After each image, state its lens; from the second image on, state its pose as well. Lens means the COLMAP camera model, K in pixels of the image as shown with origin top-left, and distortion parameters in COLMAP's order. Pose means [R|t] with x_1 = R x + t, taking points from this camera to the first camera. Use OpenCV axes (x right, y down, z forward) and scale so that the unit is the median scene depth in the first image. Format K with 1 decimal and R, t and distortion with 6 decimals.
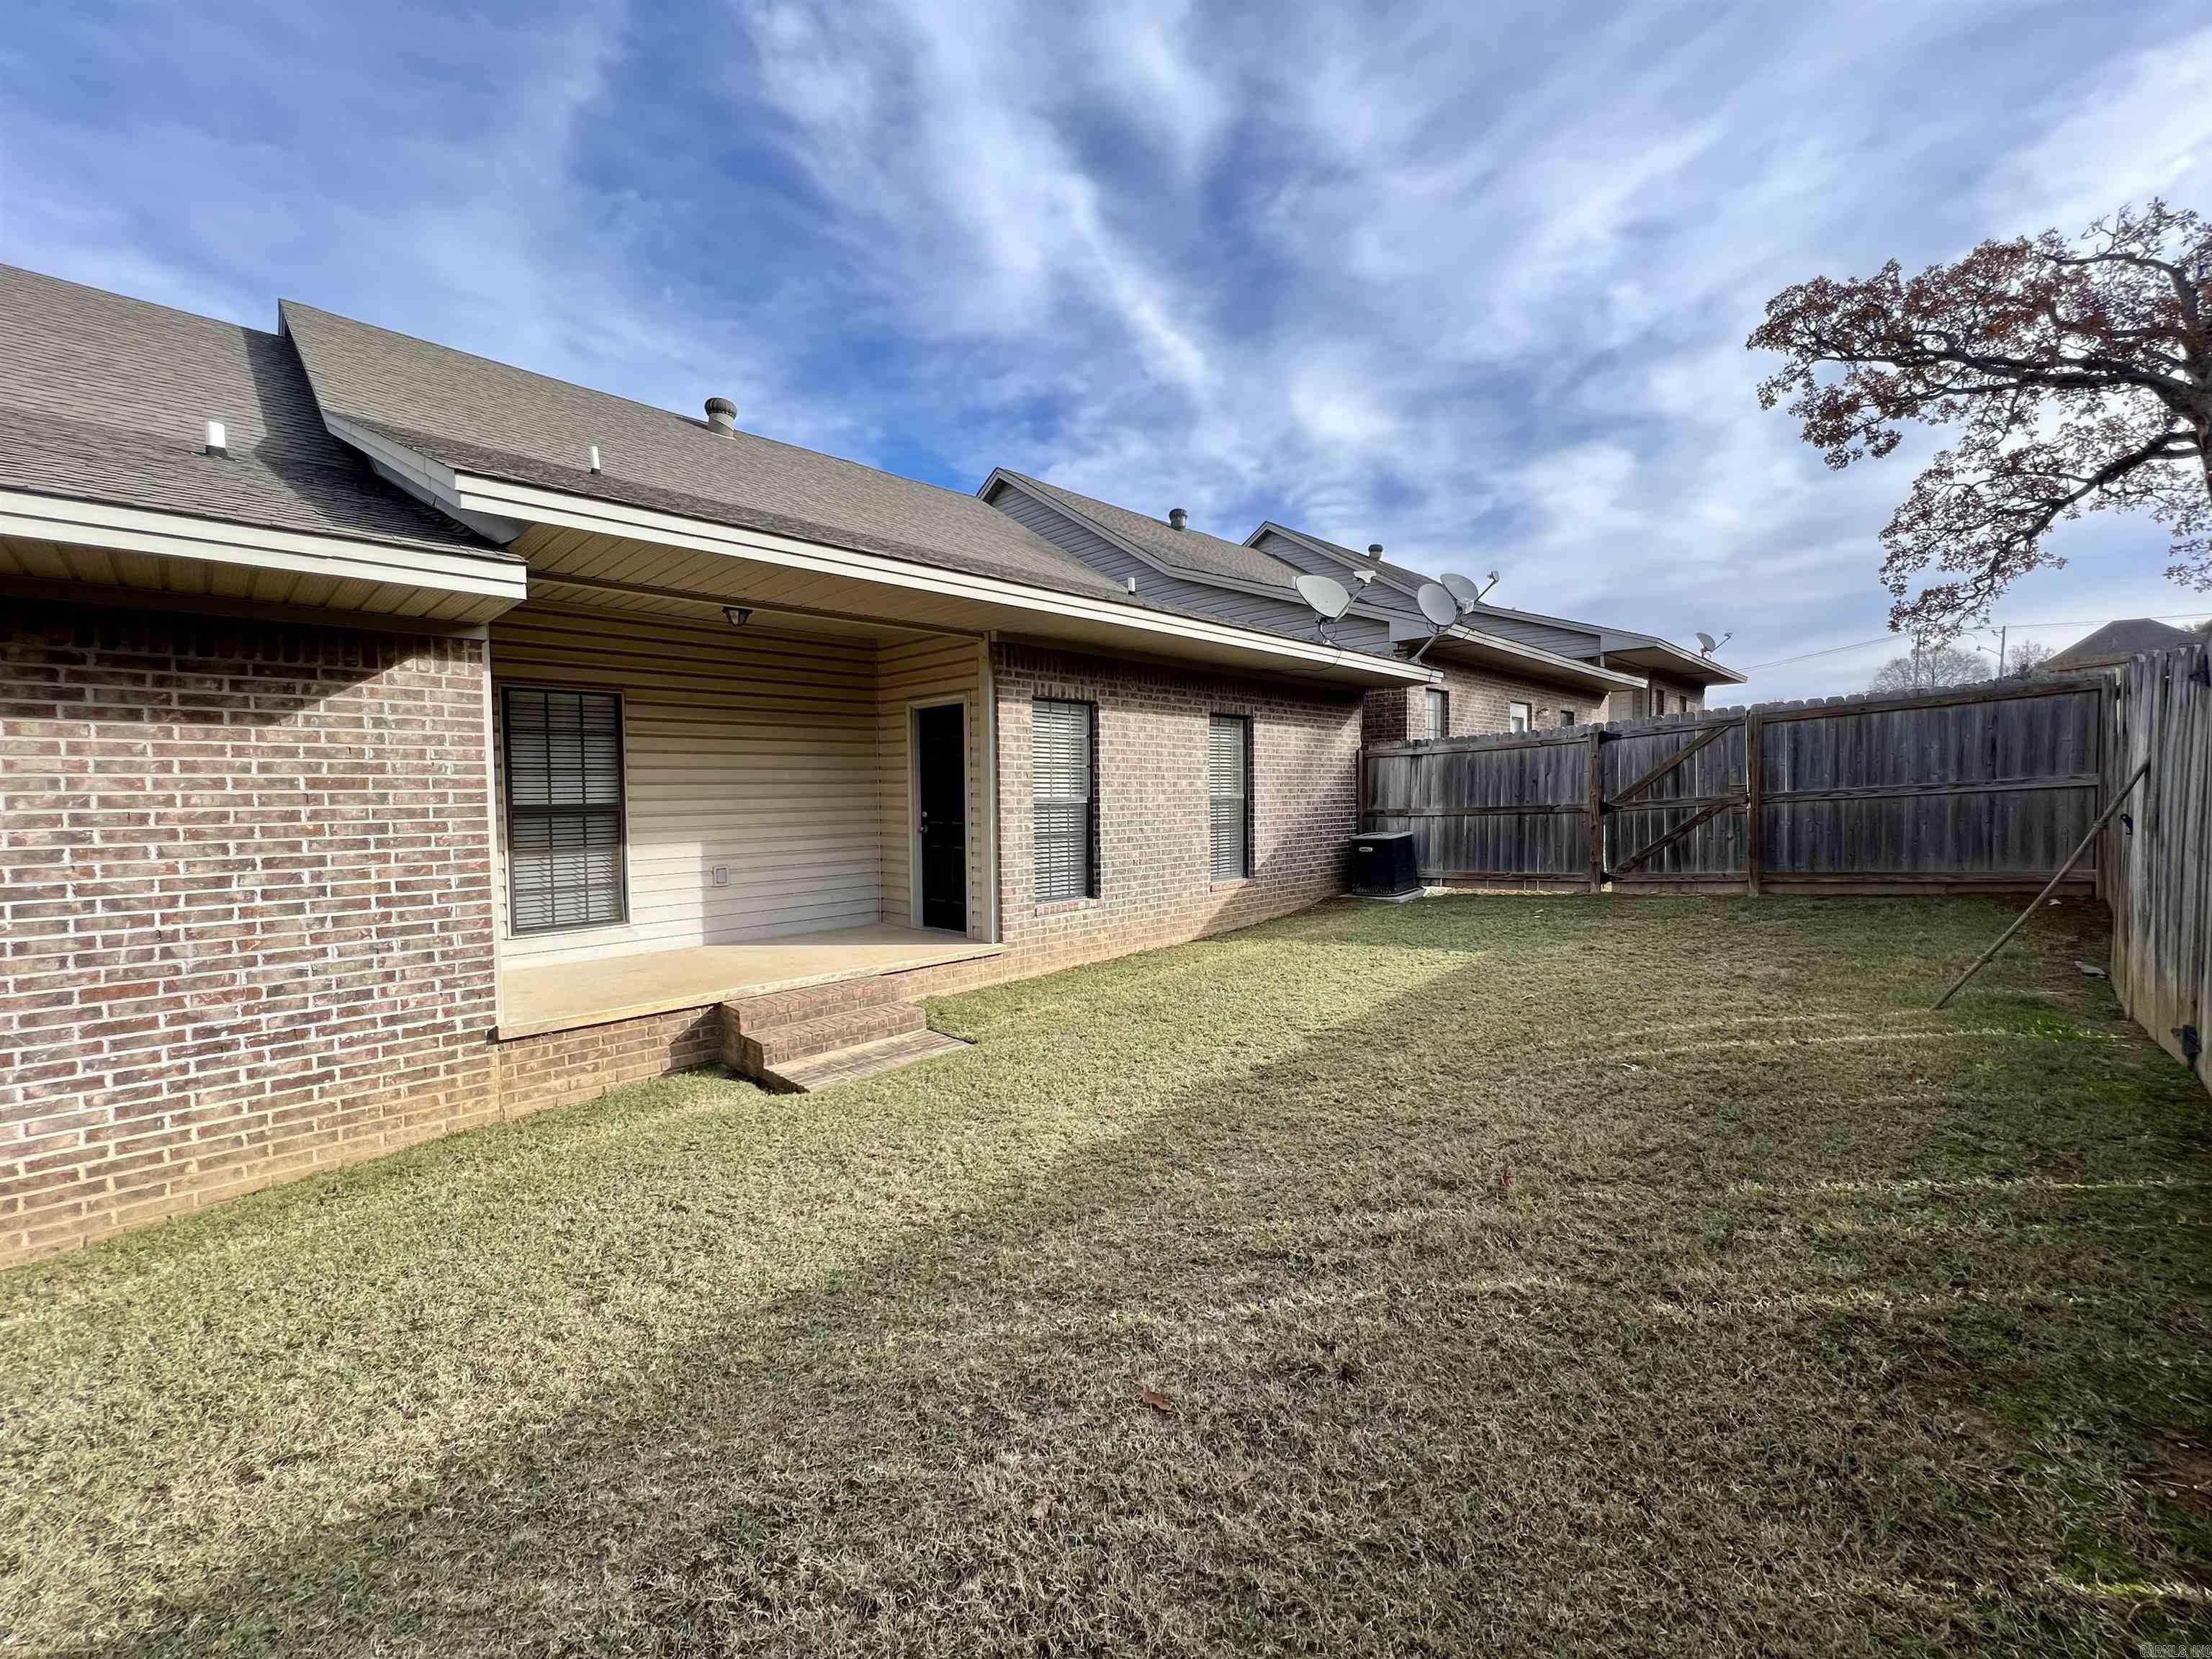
lens RADIAL K [[885.1, 0, 1104.7], [0, 885.1, 826.1], [0, 0, 1]] dist [-0.001602, 0.000110]
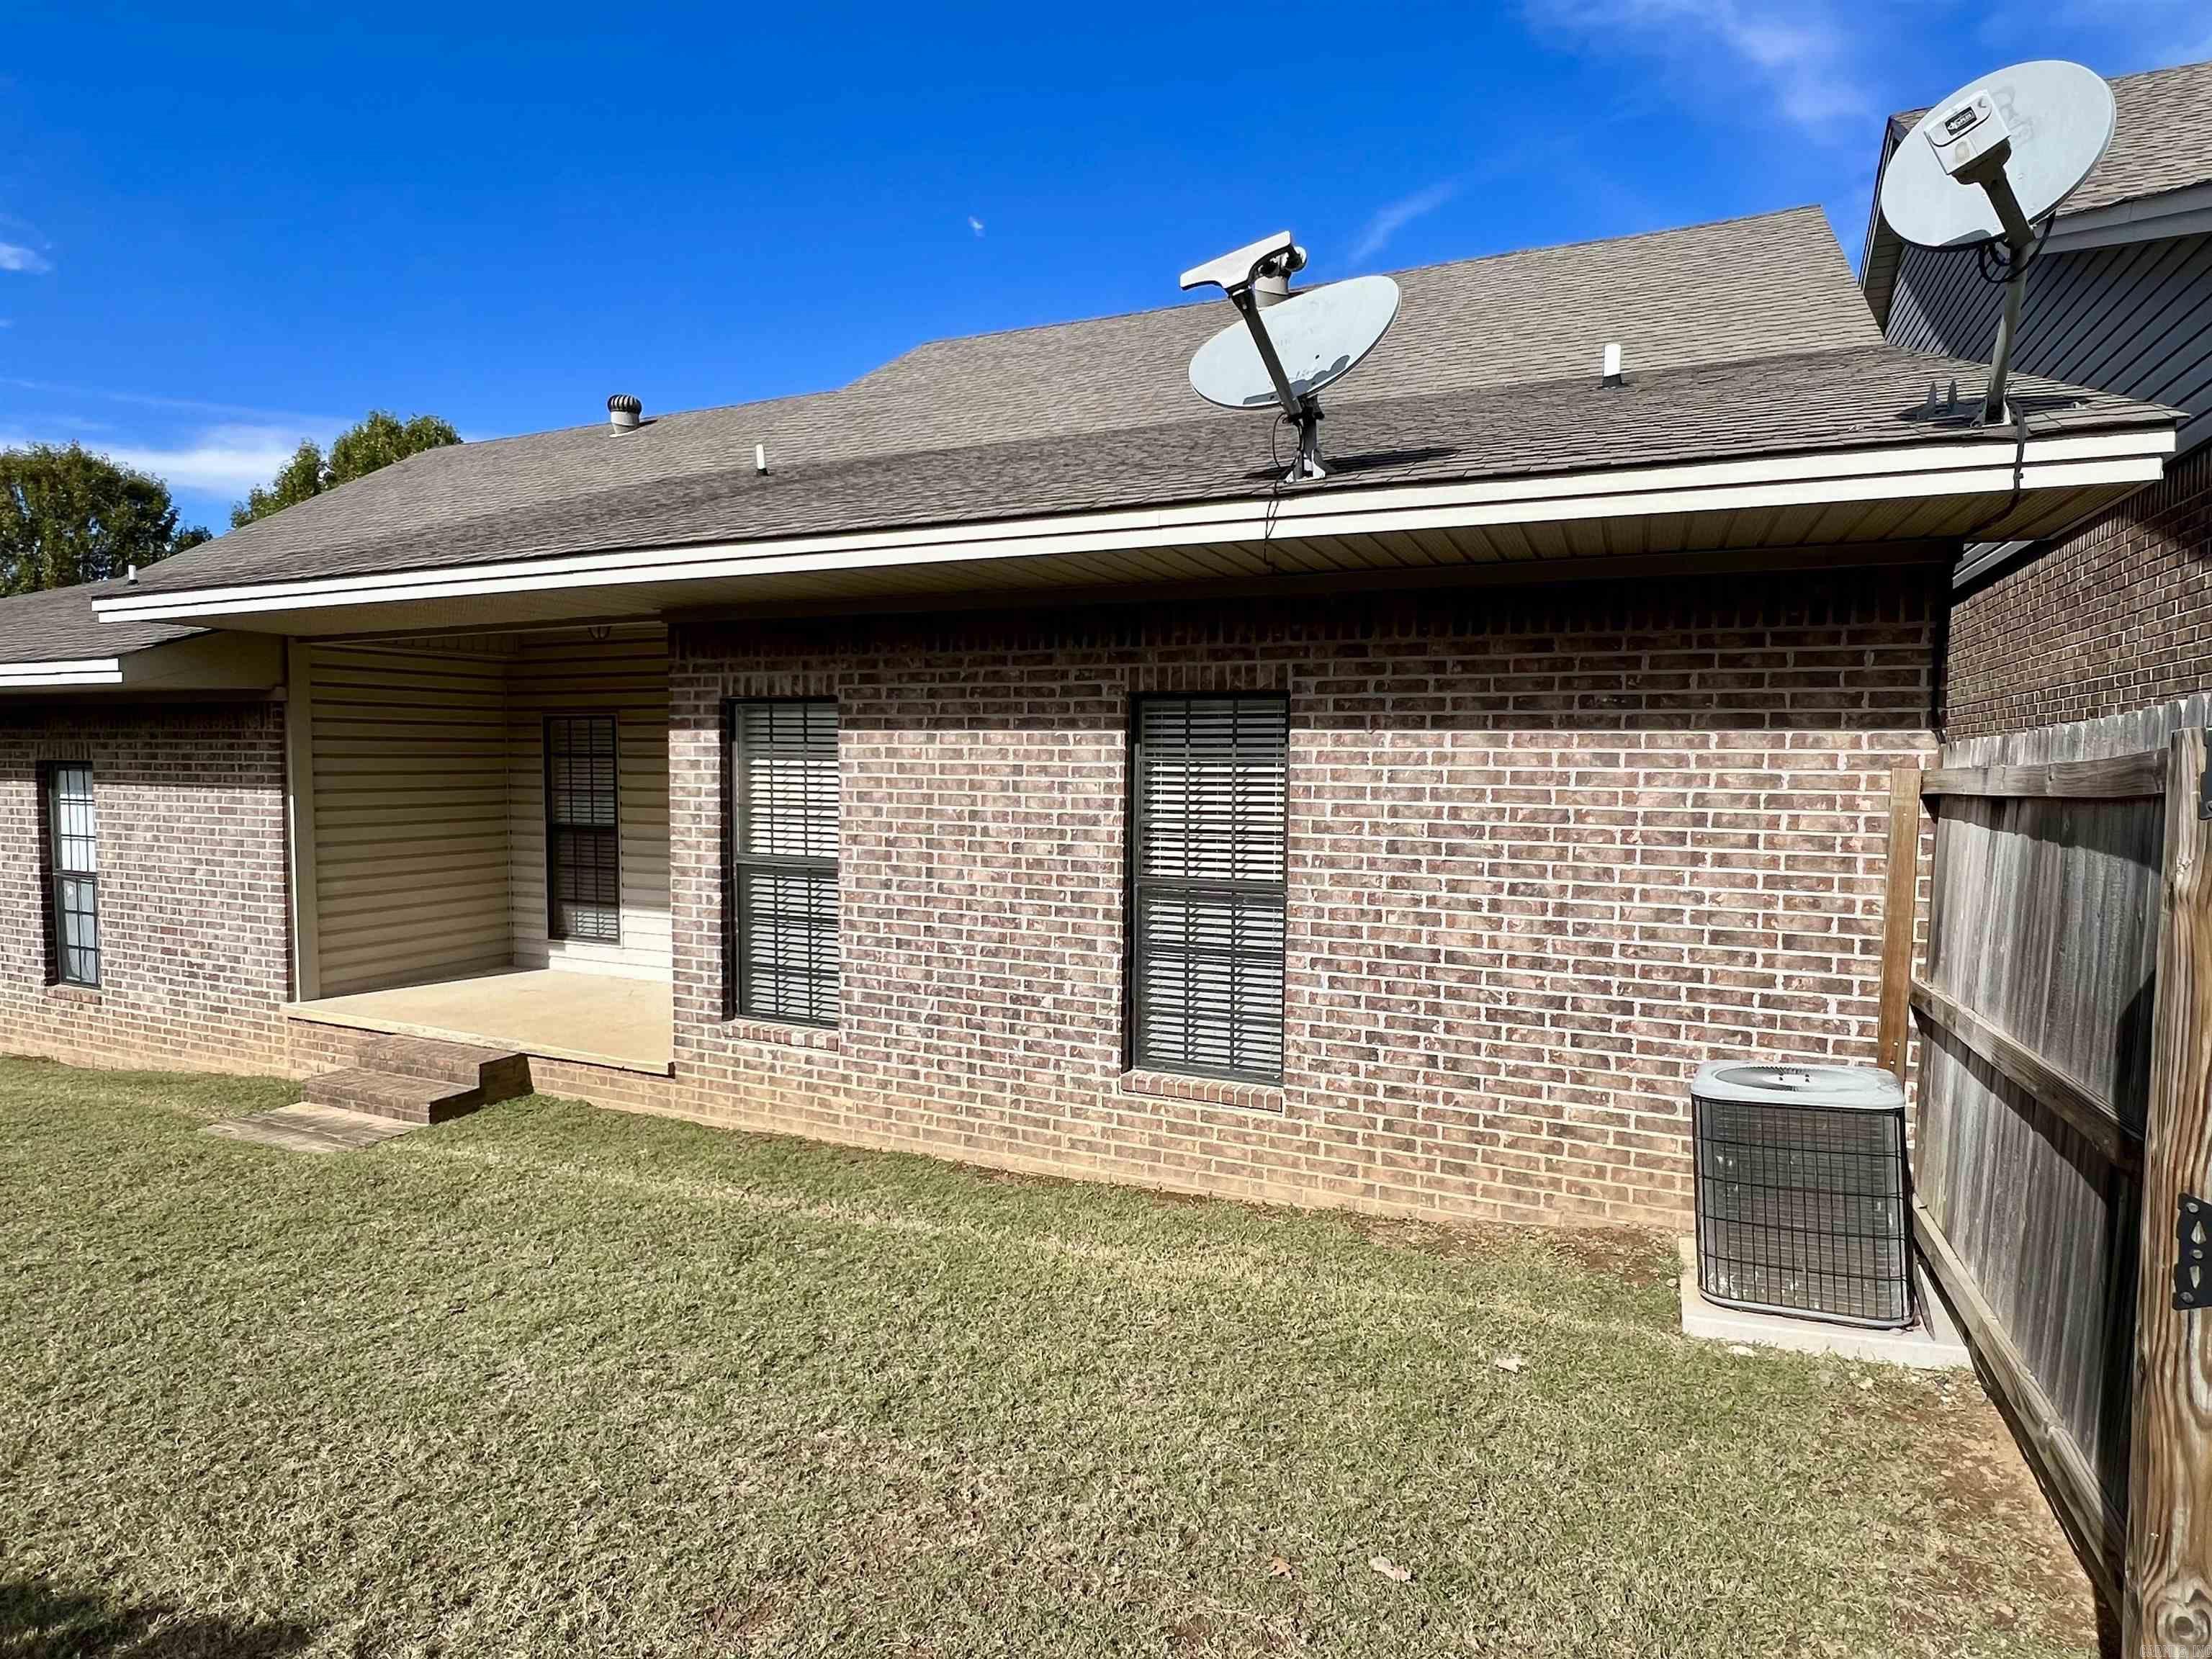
lens RADIAL K [[1219.2, 0, 1106.0], [0, 1219.2, 829.5], [0, 0, 1]] dist [0.000361, 0.000050]
pose [[0.342661, 0.071008, -0.936772, 1.375780], [-0.048024, 0.997160, 0.058019, -0.186882], [0.938231, 0.025106, 0.345098, 1.538822]]
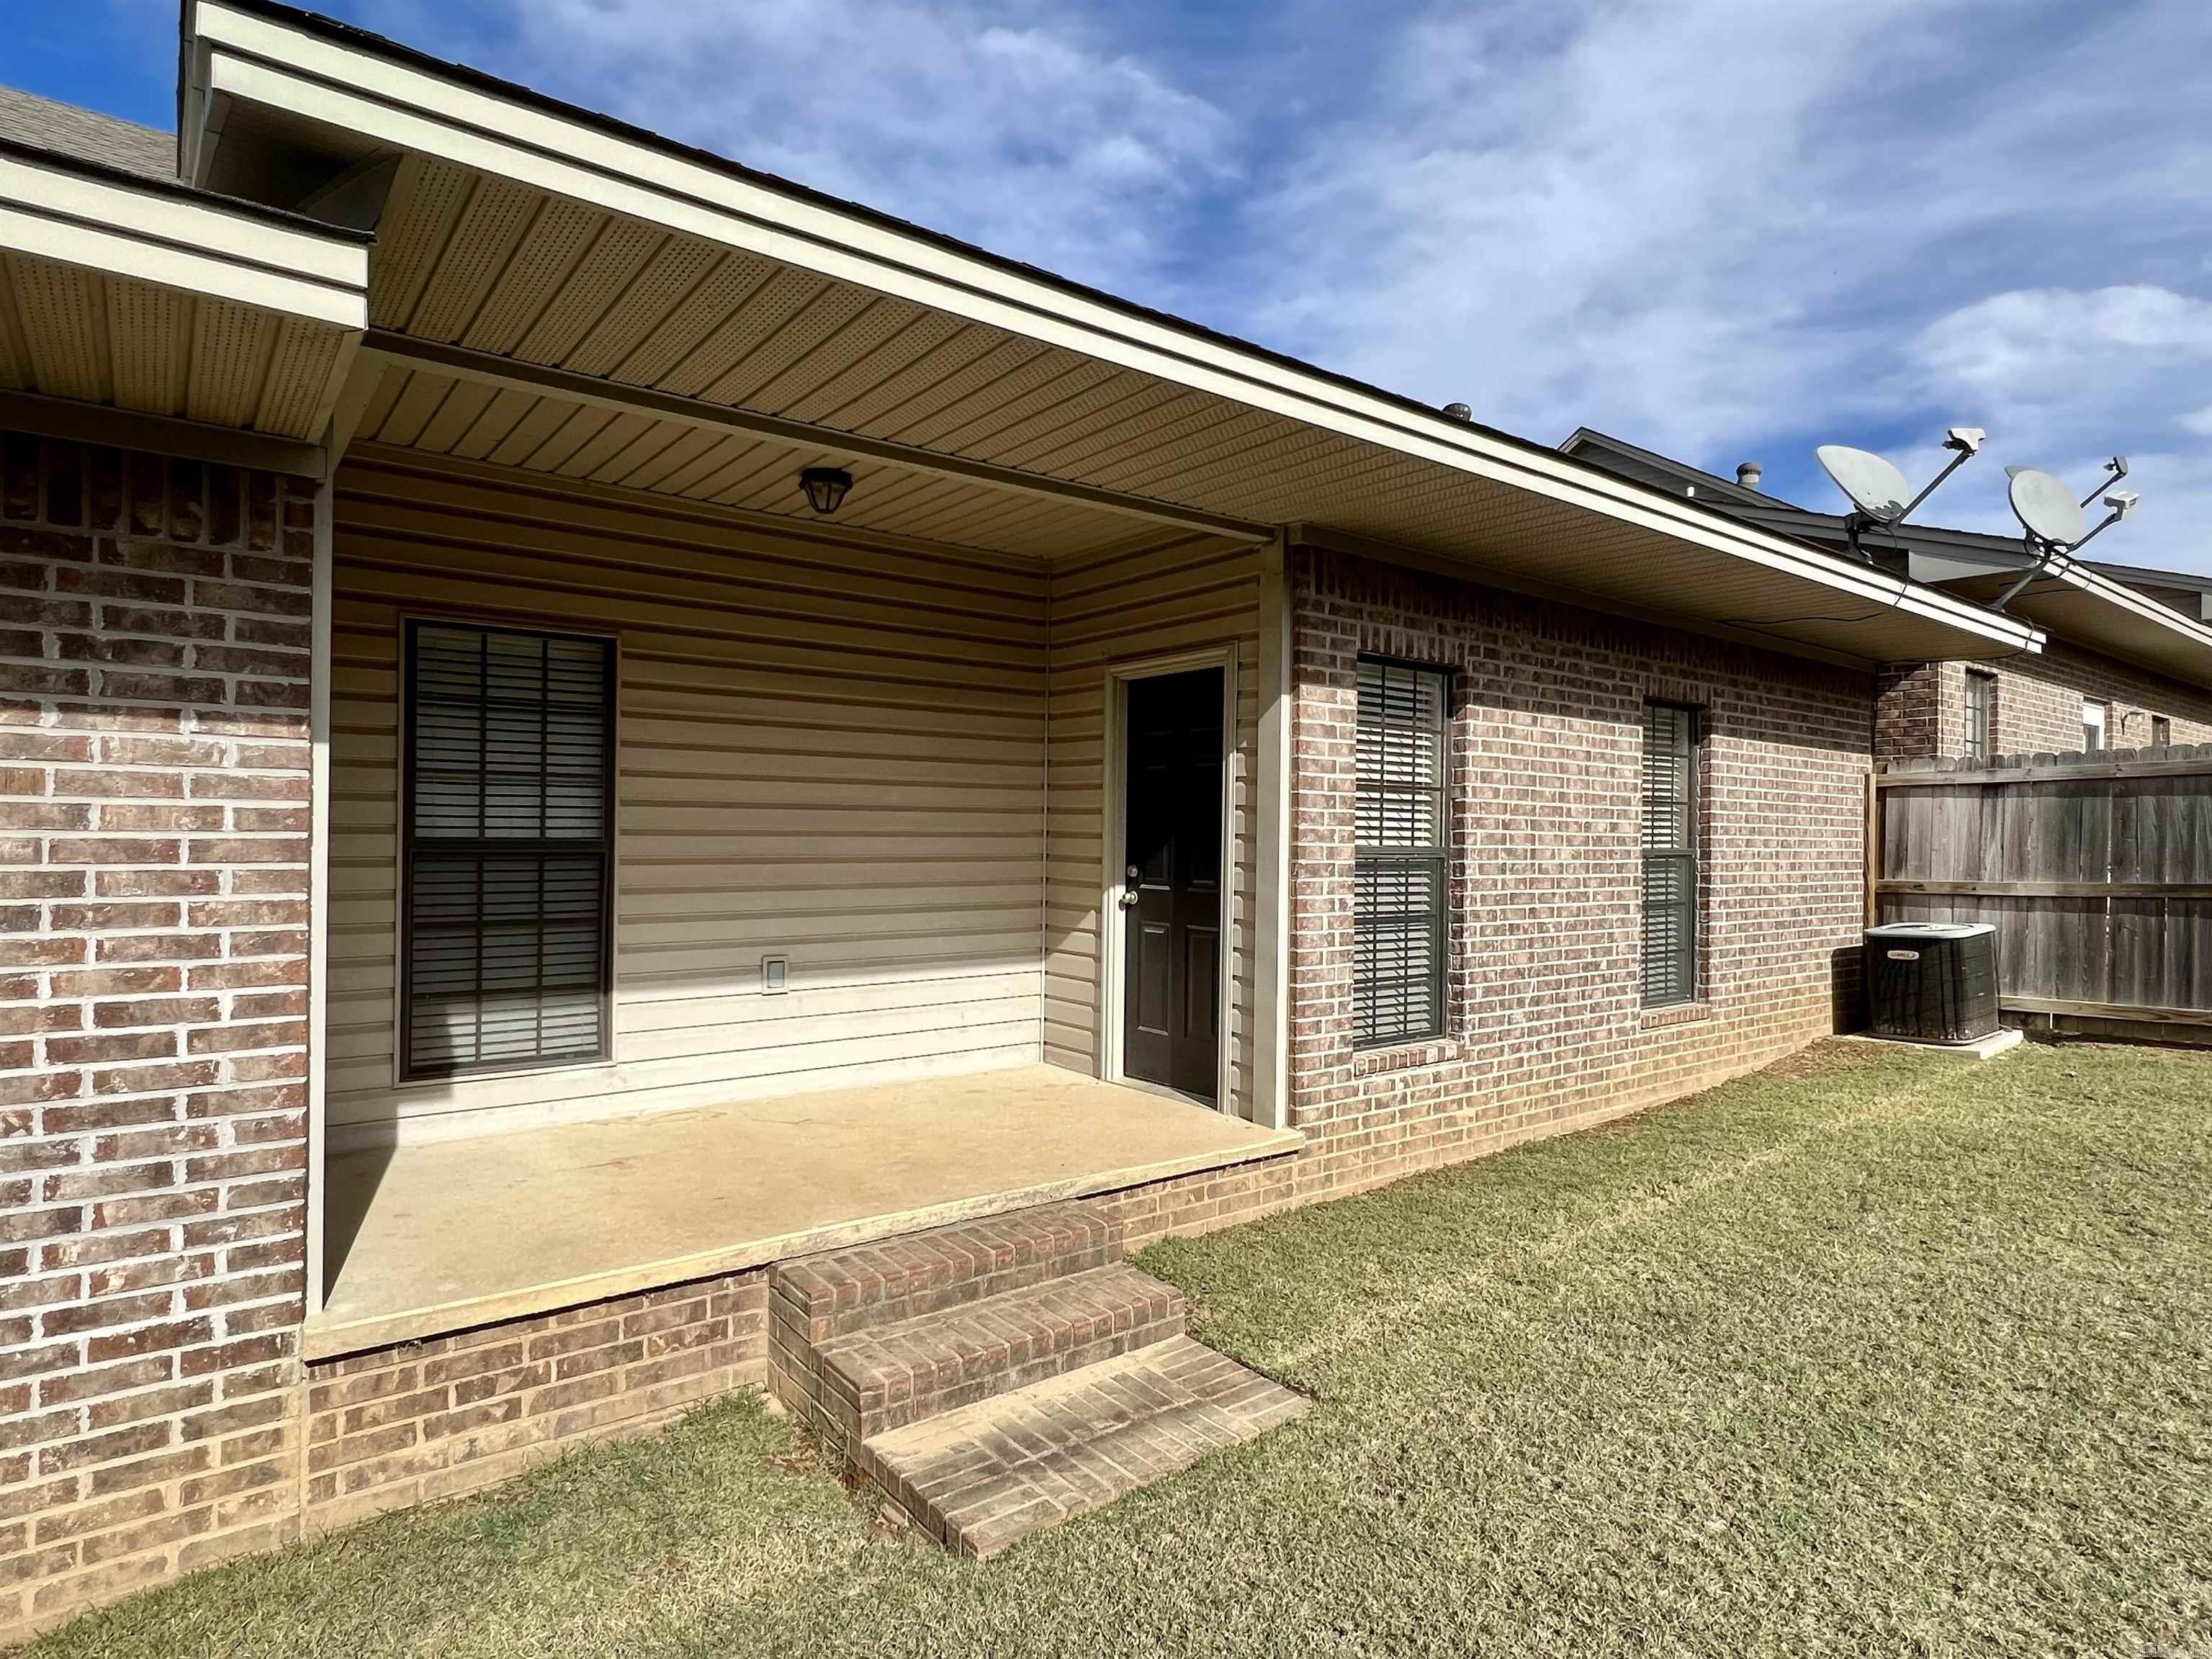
lens RADIAL K [[1219.2, 0, 1106.0], [0, 1219.2, 829.5], [0, 0, 1]] dist [0.000361, 0.000050]
pose [[0.991049, 0.022472, -0.131592, -0.211631], [-0.028117, 0.998755, -0.041197, -0.013384], [0.130502, 0.044528, 0.990448, 0.439301]]
